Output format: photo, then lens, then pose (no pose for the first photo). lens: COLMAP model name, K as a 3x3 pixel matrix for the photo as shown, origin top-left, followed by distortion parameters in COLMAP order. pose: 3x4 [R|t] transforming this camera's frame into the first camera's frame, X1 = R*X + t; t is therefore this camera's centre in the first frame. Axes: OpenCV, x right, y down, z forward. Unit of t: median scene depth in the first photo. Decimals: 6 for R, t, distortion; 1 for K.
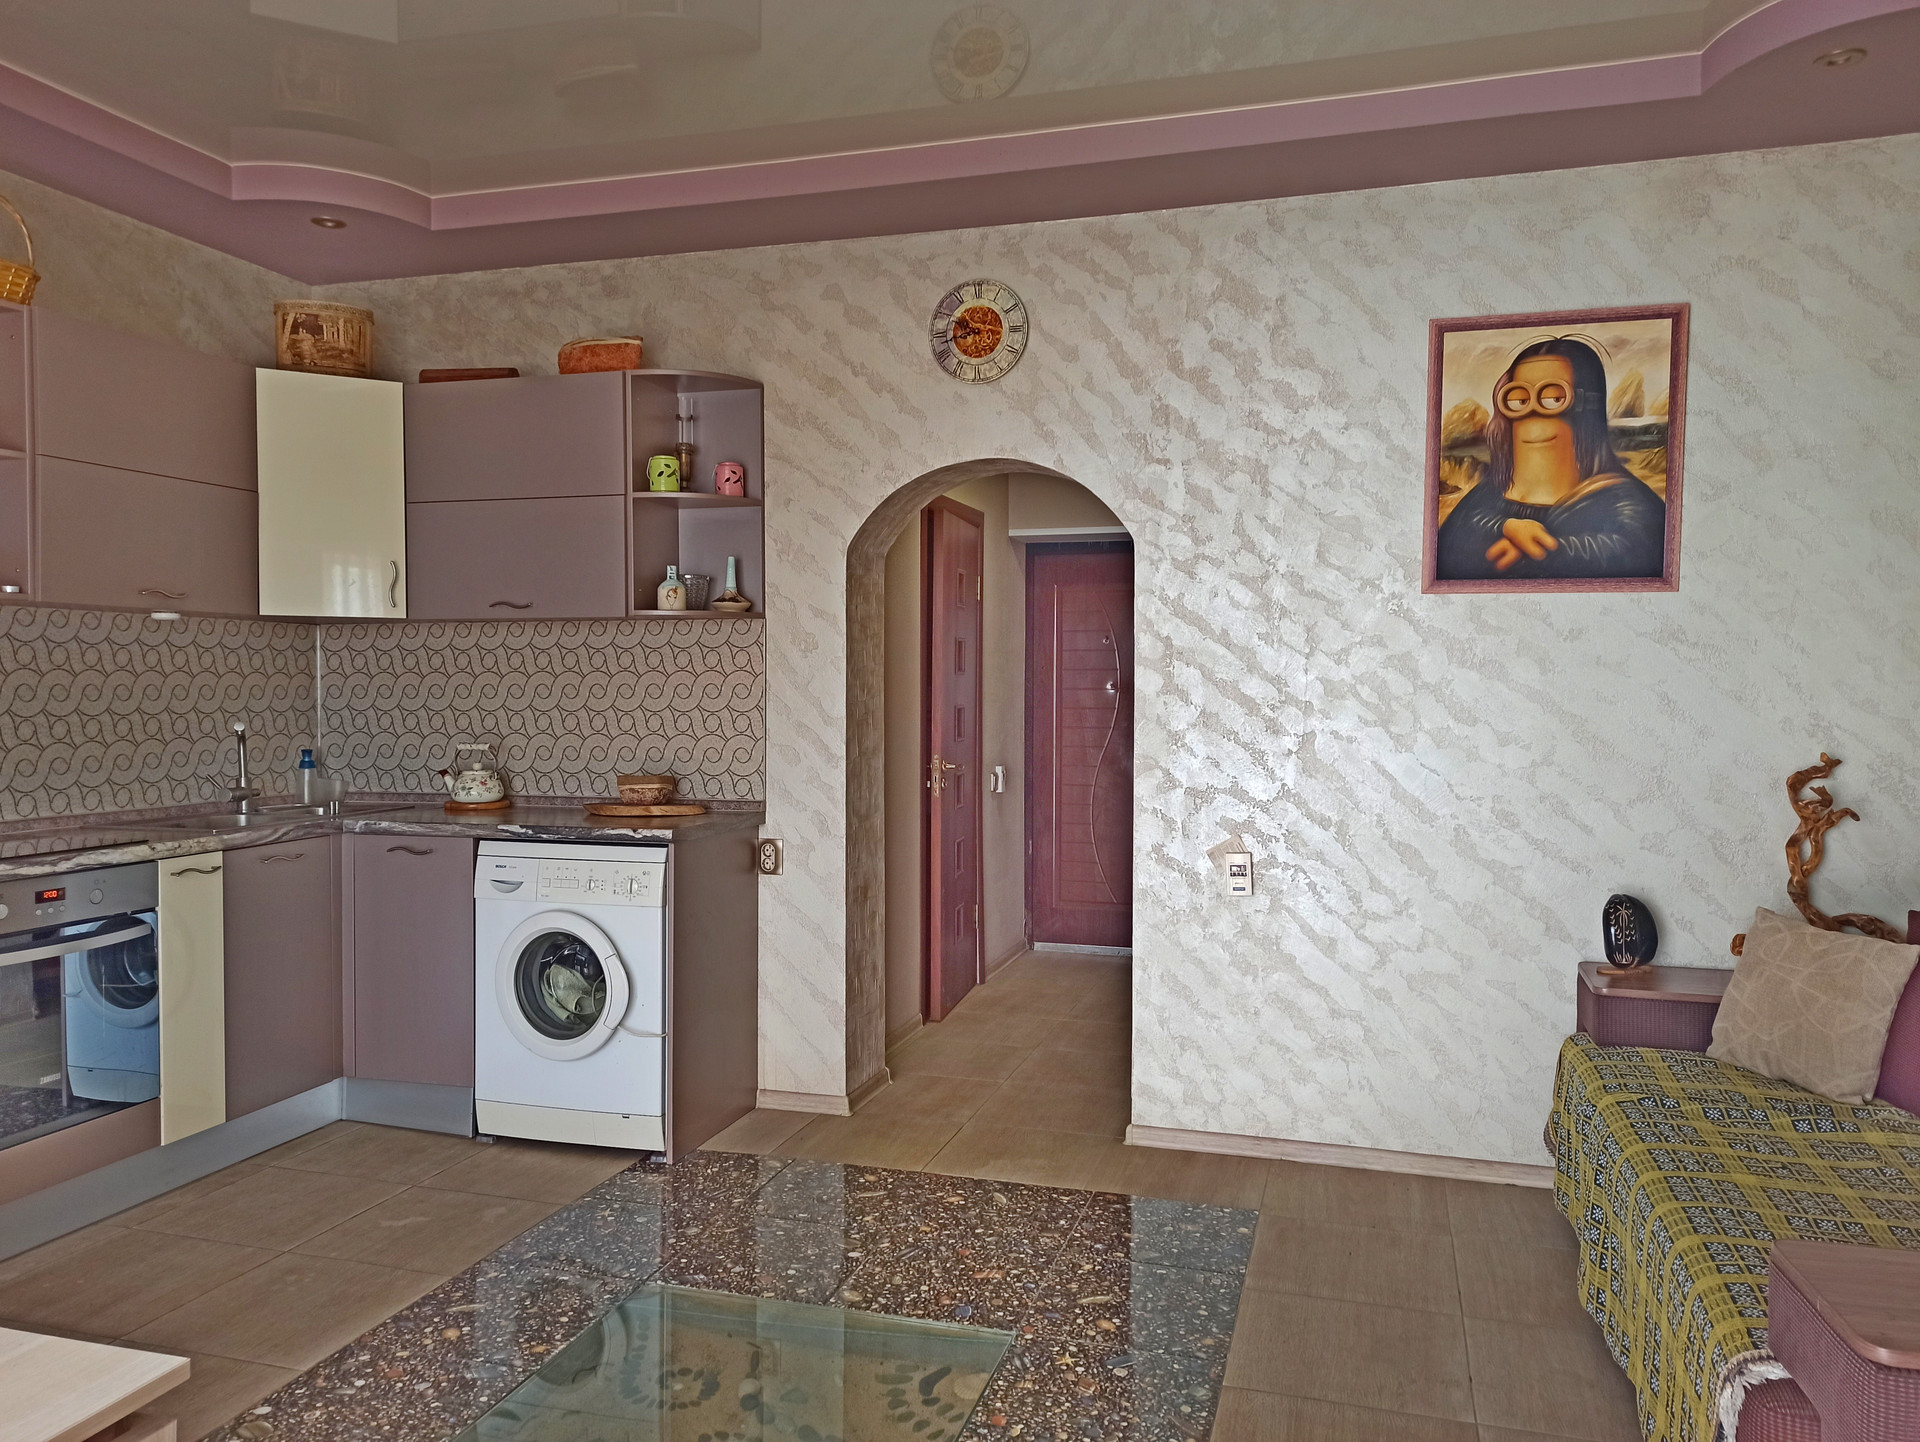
lens RADIAL K [[1414.8, 0, 955.8], [0, 1414.8, 705.4], [0, 0, 1]] dist [0.083227, -0.076500]
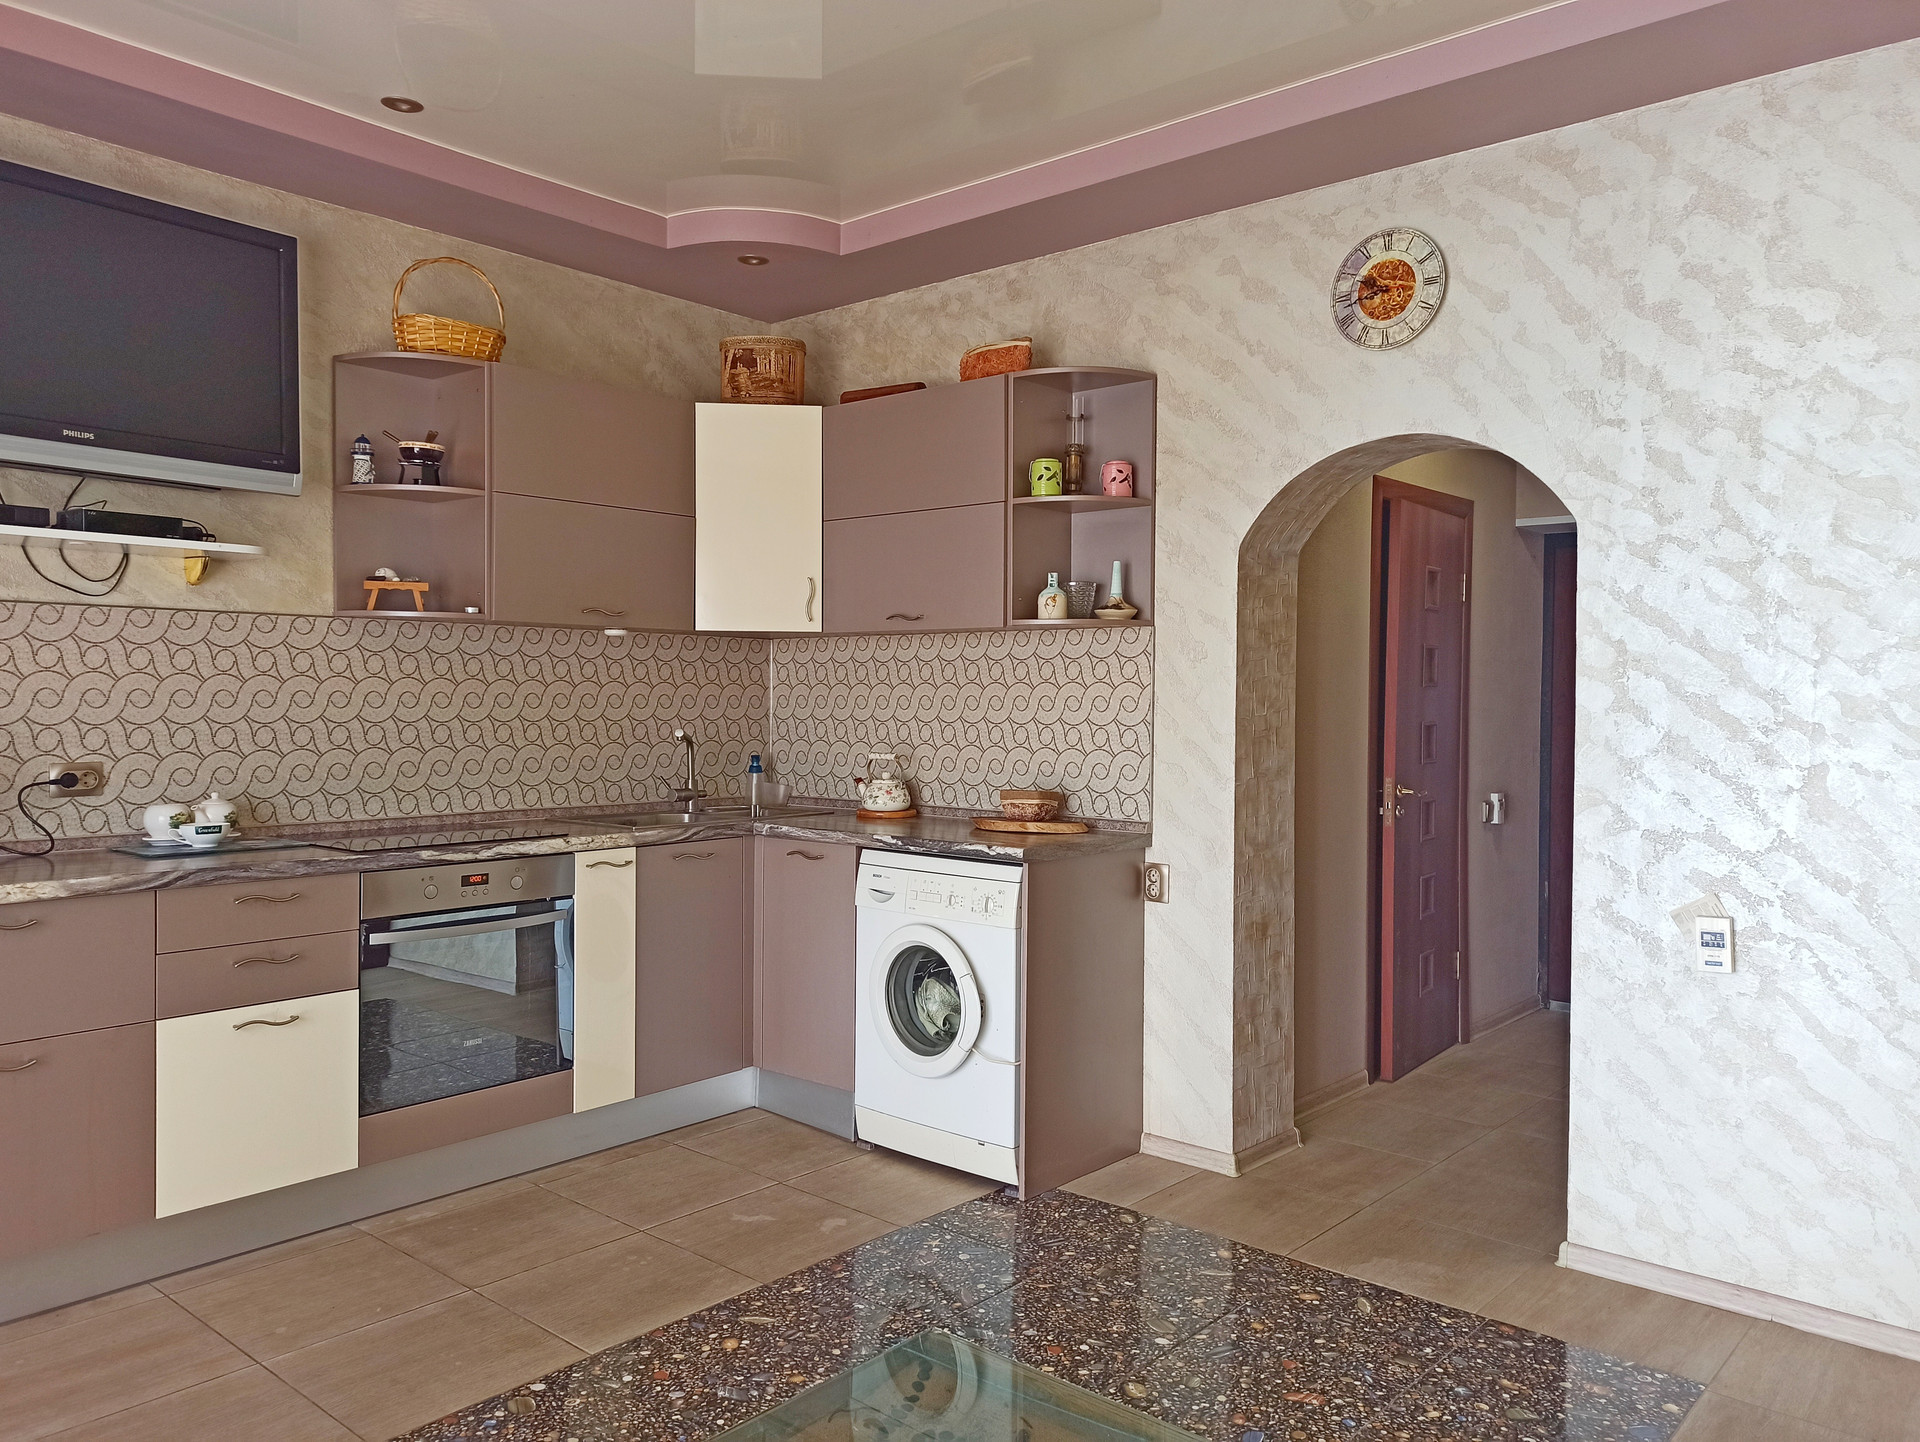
lens RADIAL K [[1414.8, 0, 955.8], [0, 1414.8, 705.4], [0, 0, 1]] dist [0.083227, -0.076500]
pose [[0.912822, 0.008806, -0.408264, 0.138200], [-0.012494, 0.999902, -0.006366, -0.001821], [0.408167, 0.010912, 0.912842, 0.106530]]
